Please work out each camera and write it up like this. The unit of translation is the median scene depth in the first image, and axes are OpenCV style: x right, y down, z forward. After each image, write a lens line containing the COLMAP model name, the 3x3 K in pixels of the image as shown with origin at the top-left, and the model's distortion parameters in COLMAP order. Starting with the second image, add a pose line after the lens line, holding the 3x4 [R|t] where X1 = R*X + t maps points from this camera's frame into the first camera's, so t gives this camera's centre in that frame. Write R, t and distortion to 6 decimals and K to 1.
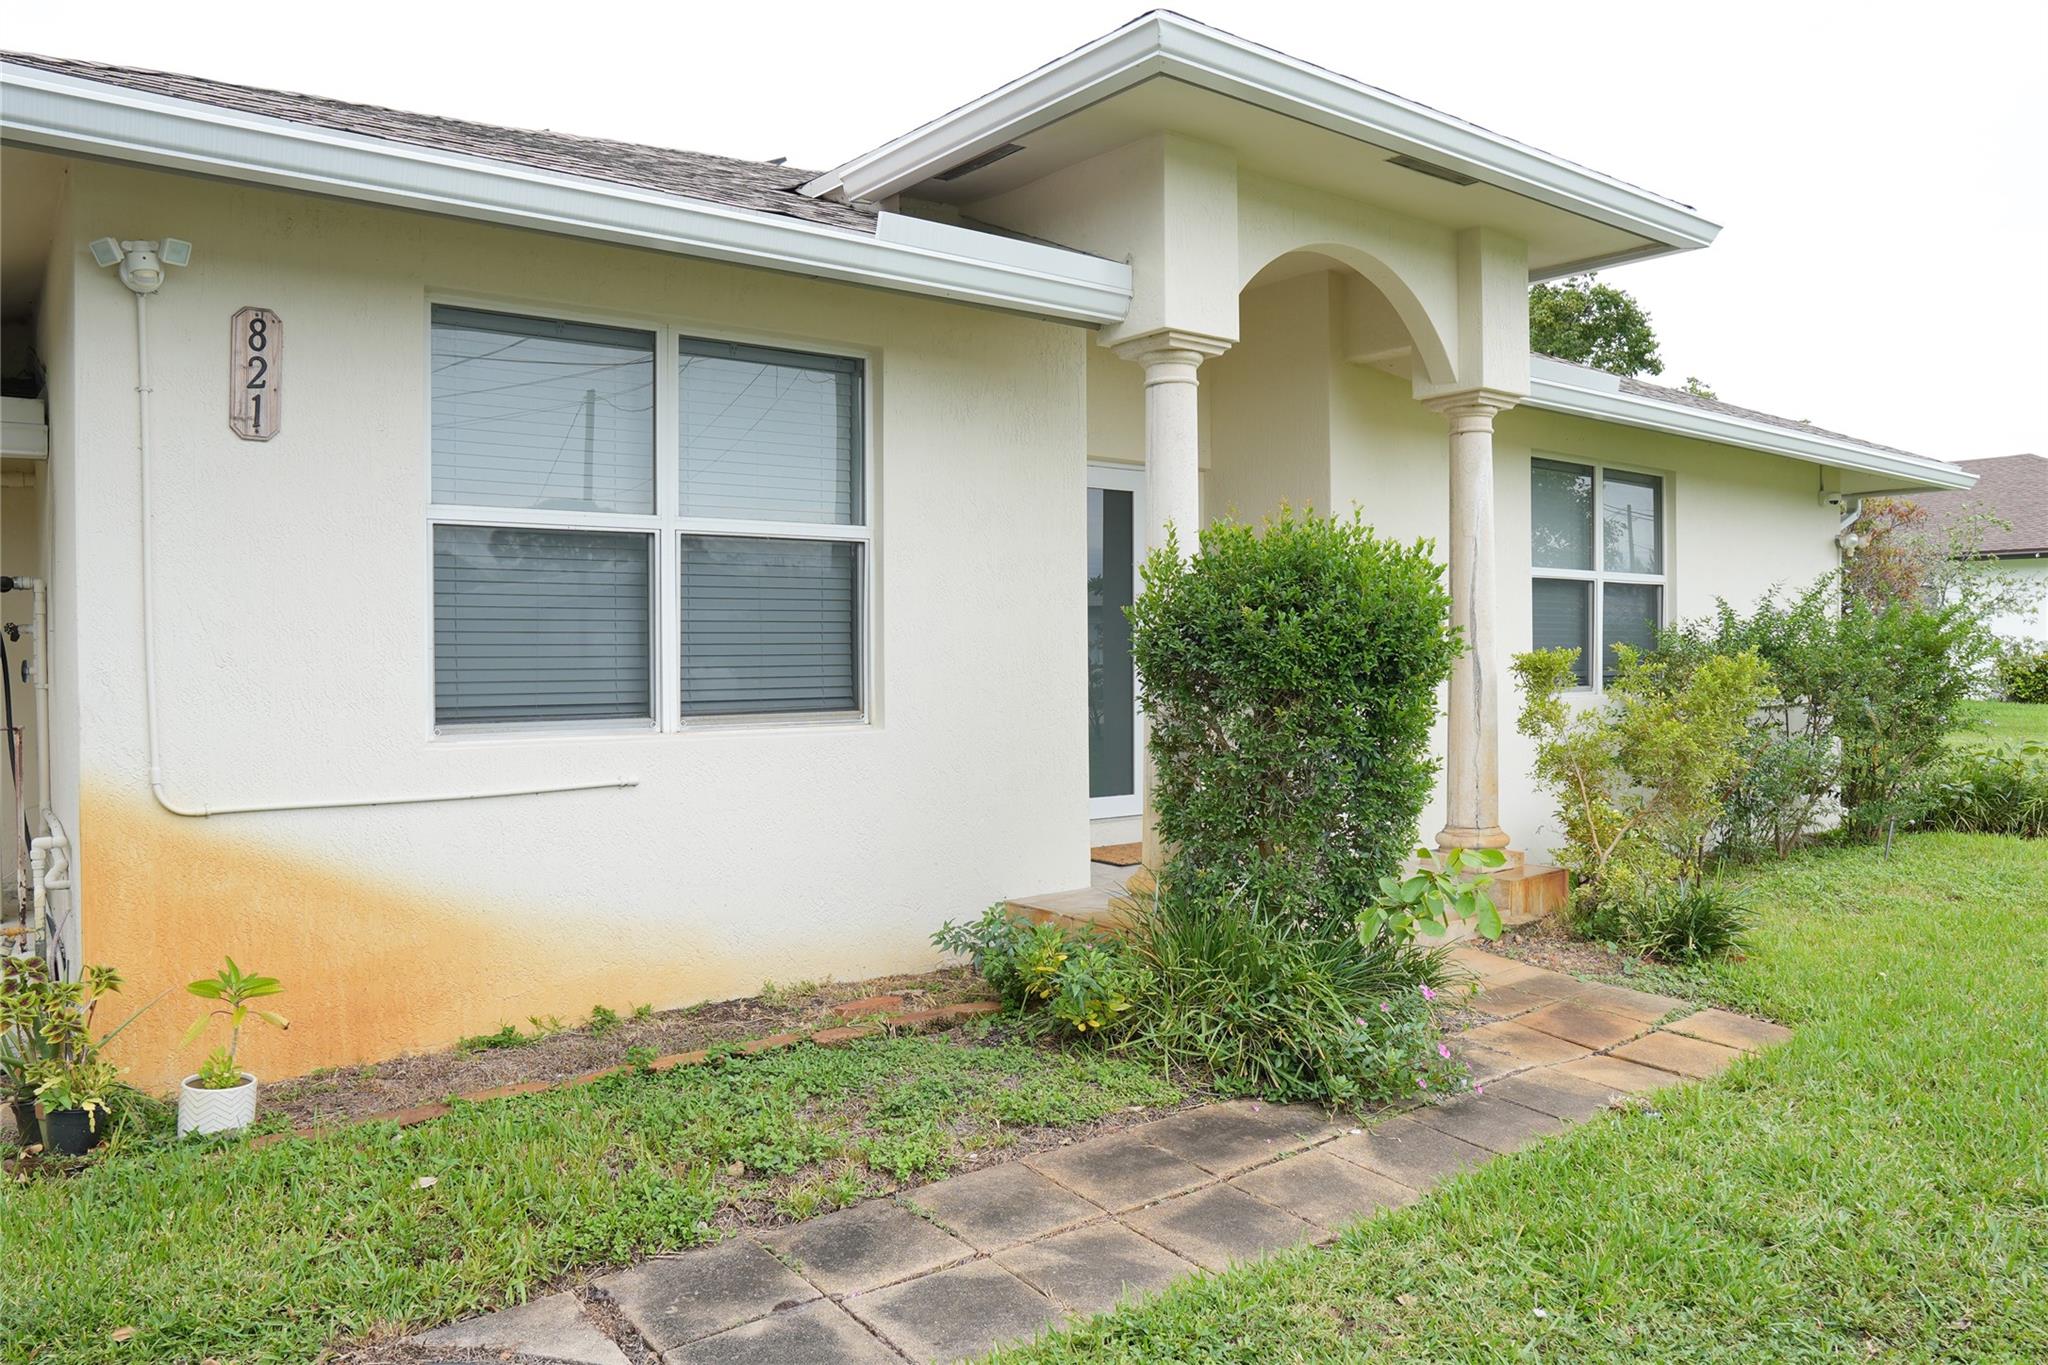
lens RADIAL K [[1426.2, 0, 1027.3], [0, 1426.2, 671.5], [0, 0, 1]] dist [-0.098175, 0.051066]
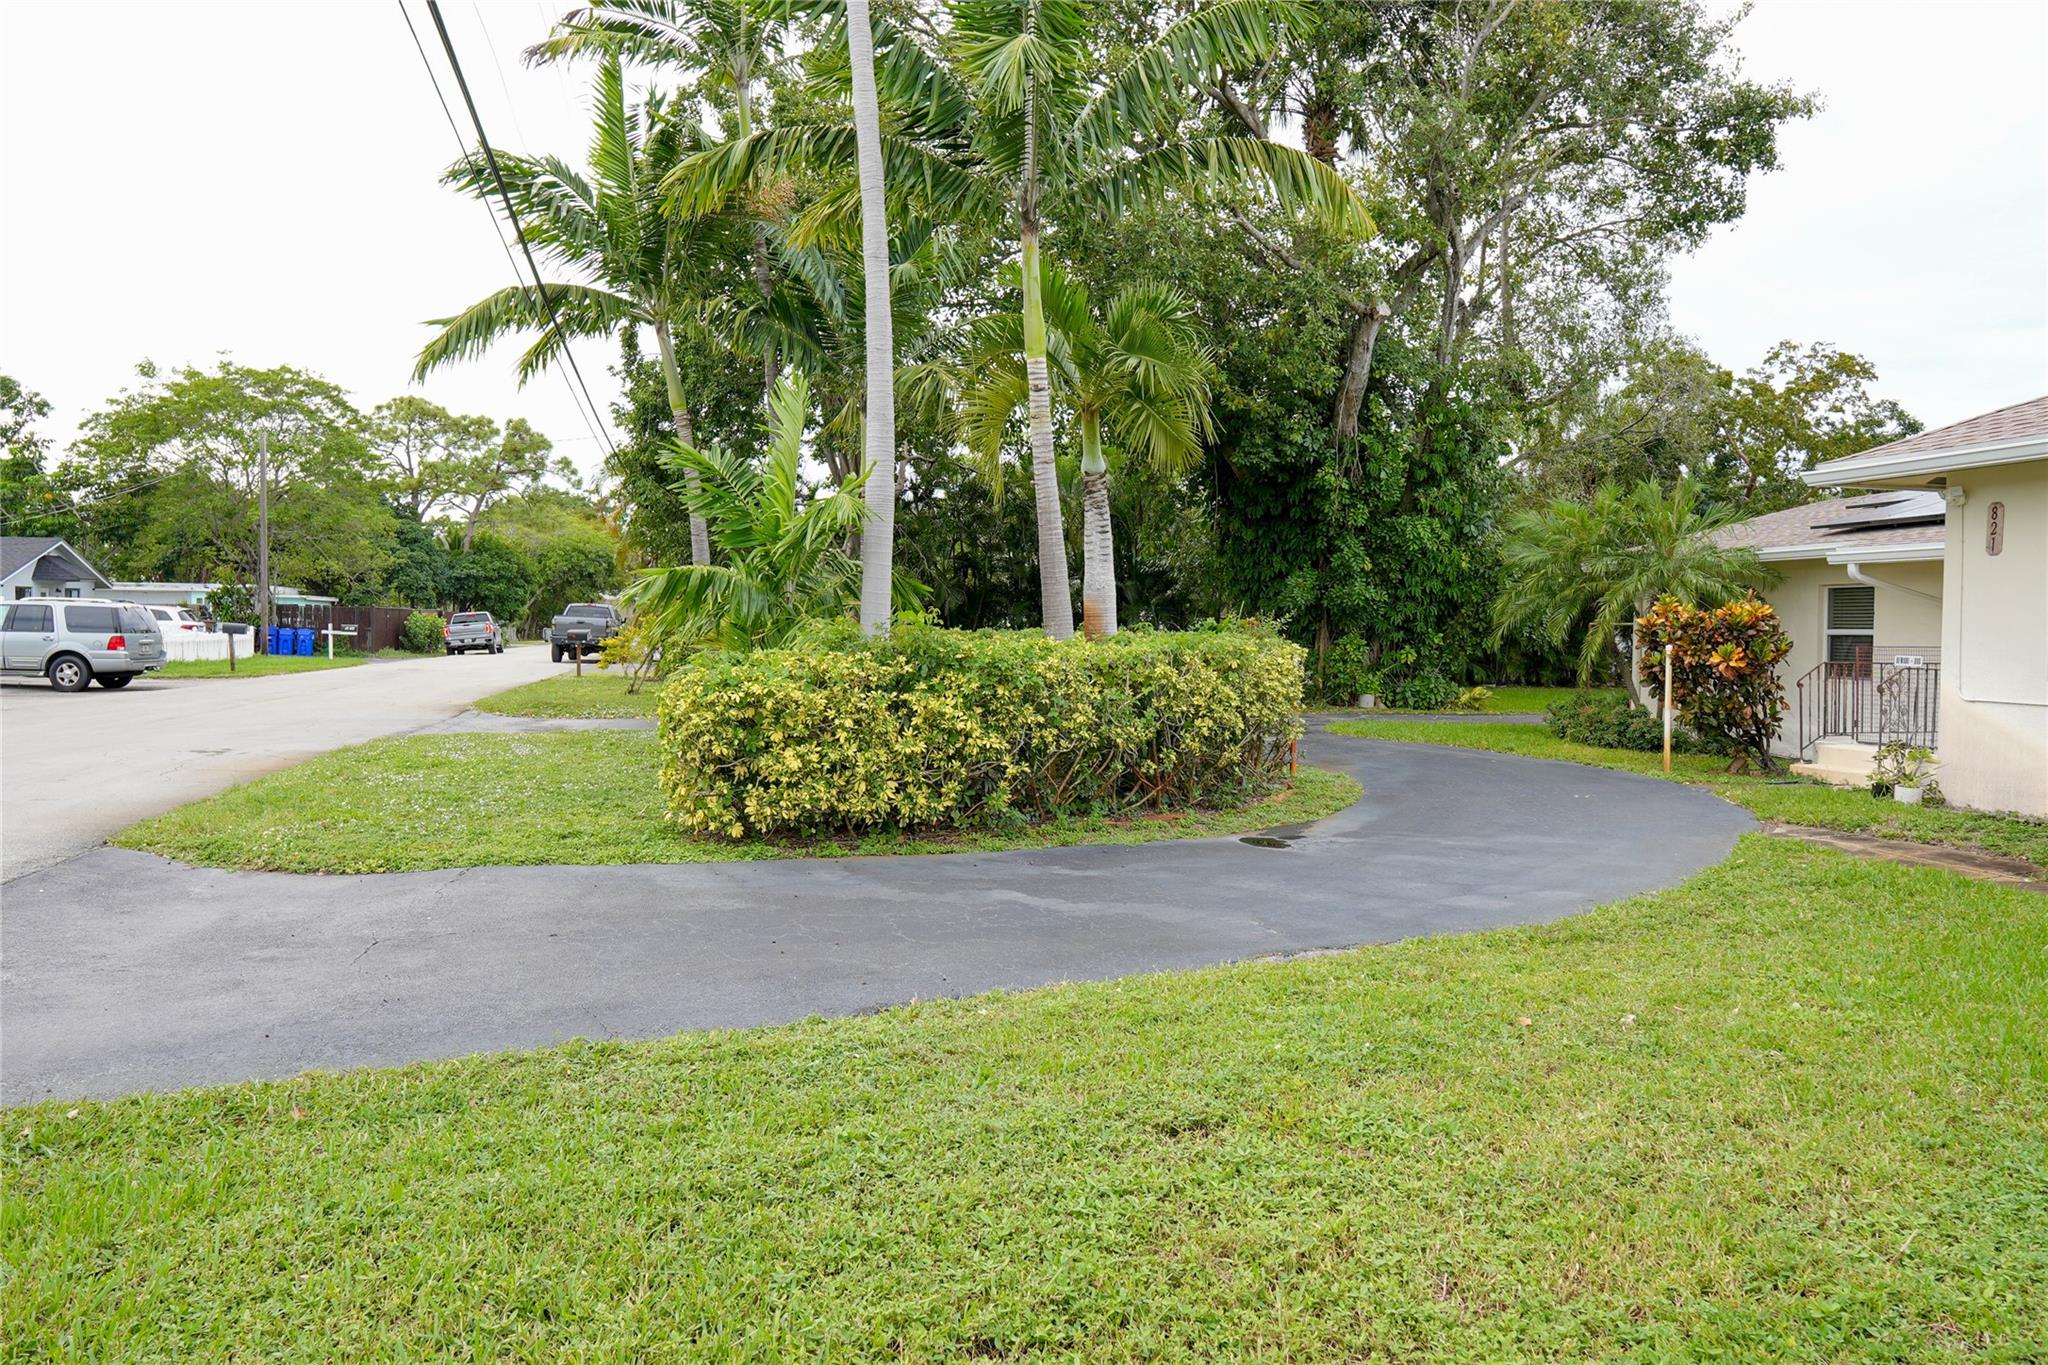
lens RADIAL K [[1426.2, 0, 1009.9], [0, 1426.2, 674.3], [0, 0, 1]] dist [-0.098175, 0.051066]
pose [[-0.412735, 0.027104, -0.910448, 2.150804], [-0.027912, 0.998711, 0.042385, -0.005723], [0.910423, 0.042906, -0.411447, 0.360385]]
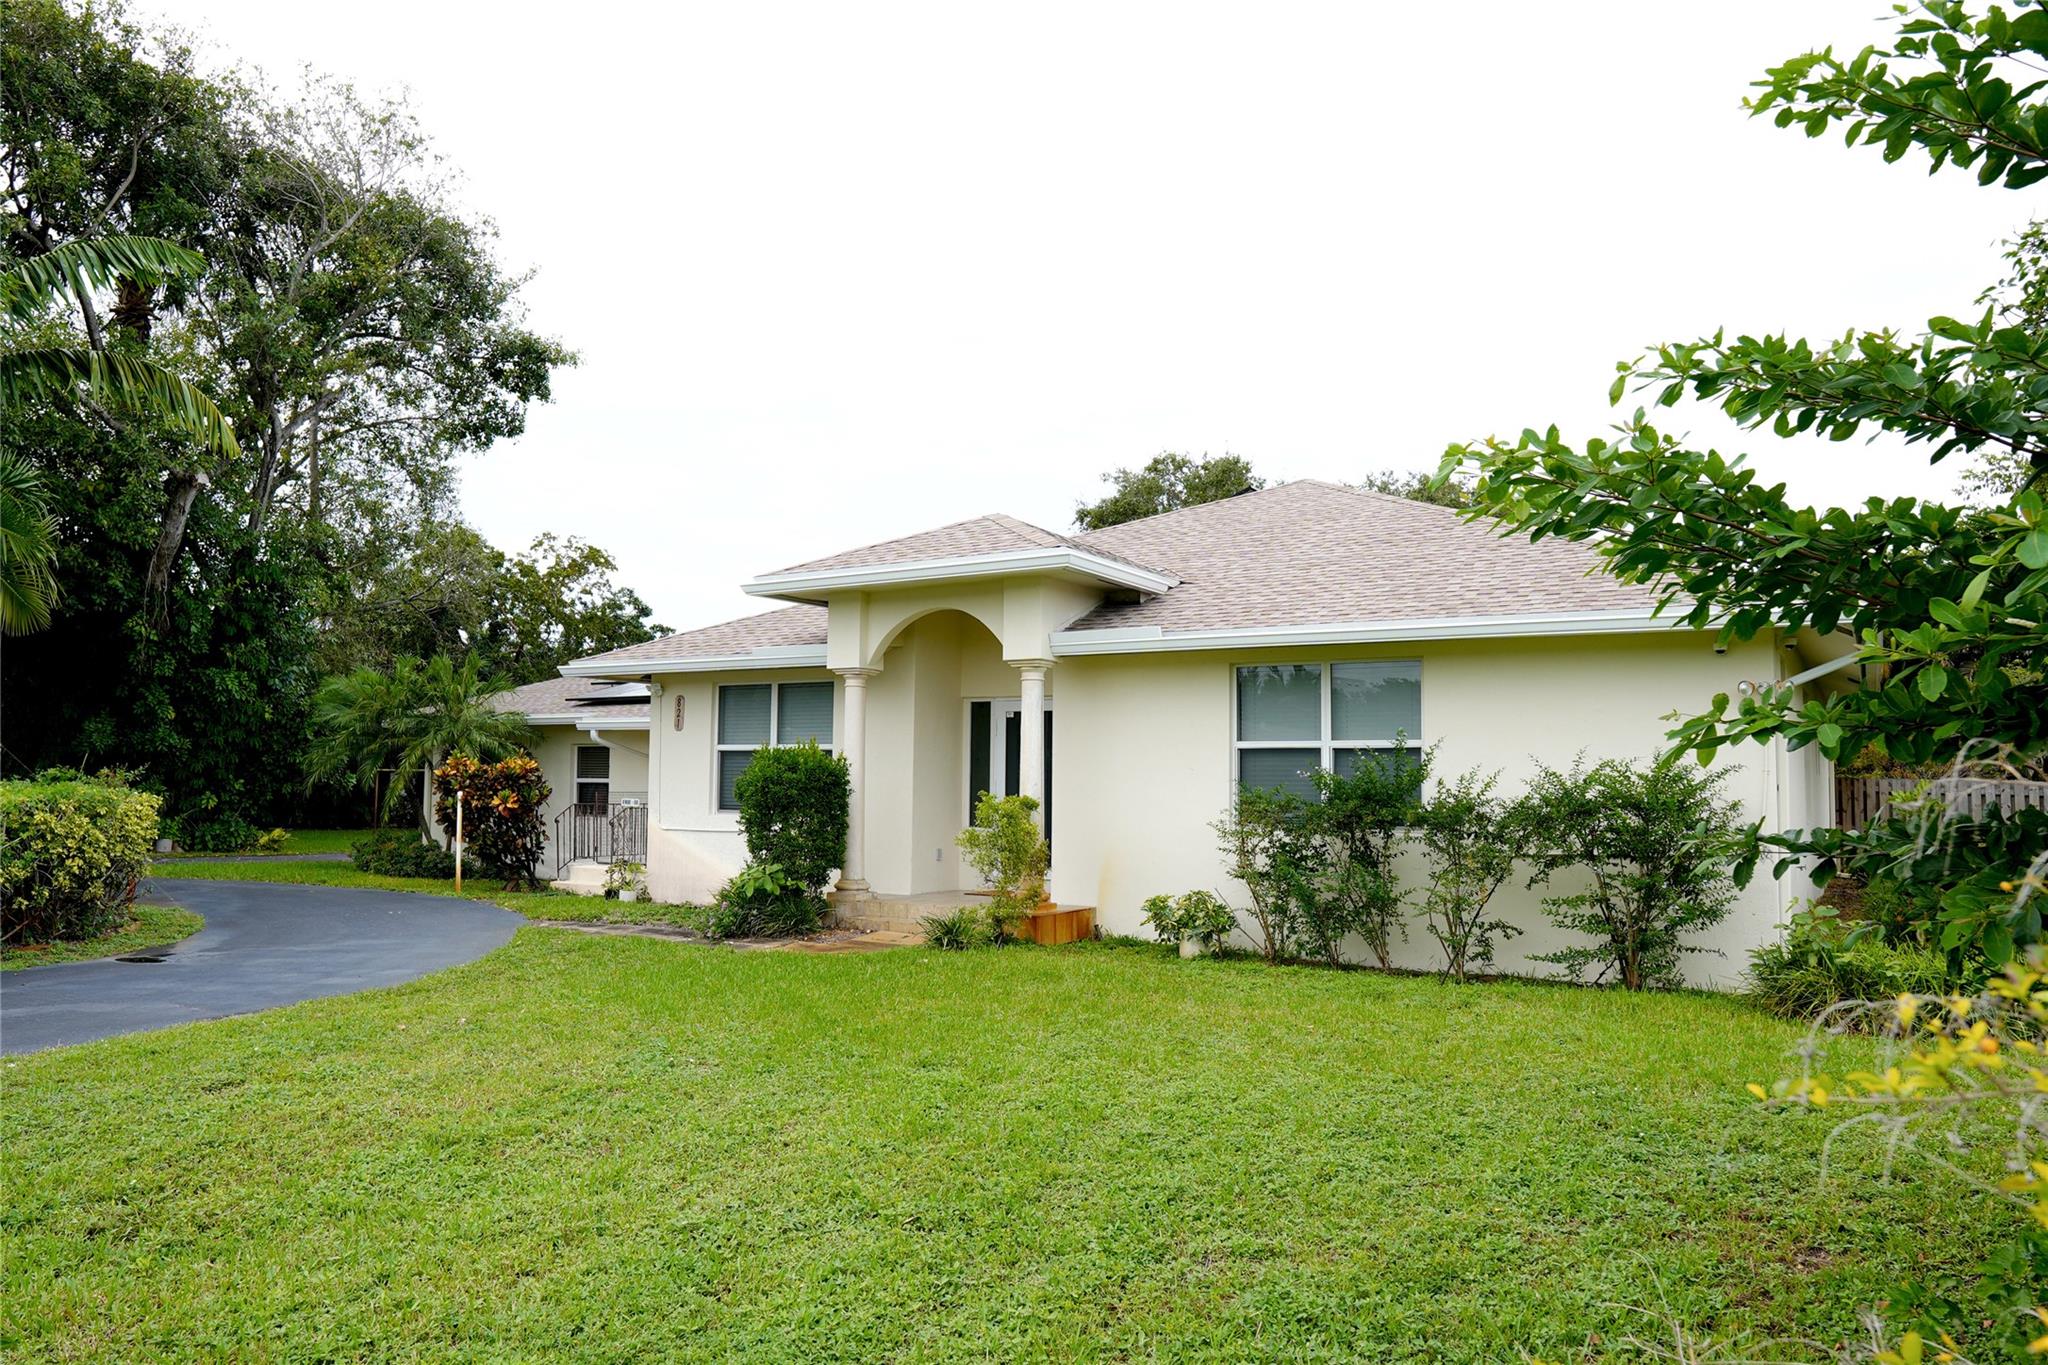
lens RADIAL K [[1426.2, 0, 1020.8], [0, 1426.2, 668.8], [0, 0, 1]] dist [-0.098175, 0.051066]
pose [[0.397669, -0.069124, -0.914922, 2.926912], [-0.028036, 0.995777, -0.087418, -0.021298], [0.917101, 0.060414, 0.394051, 0.286946]]
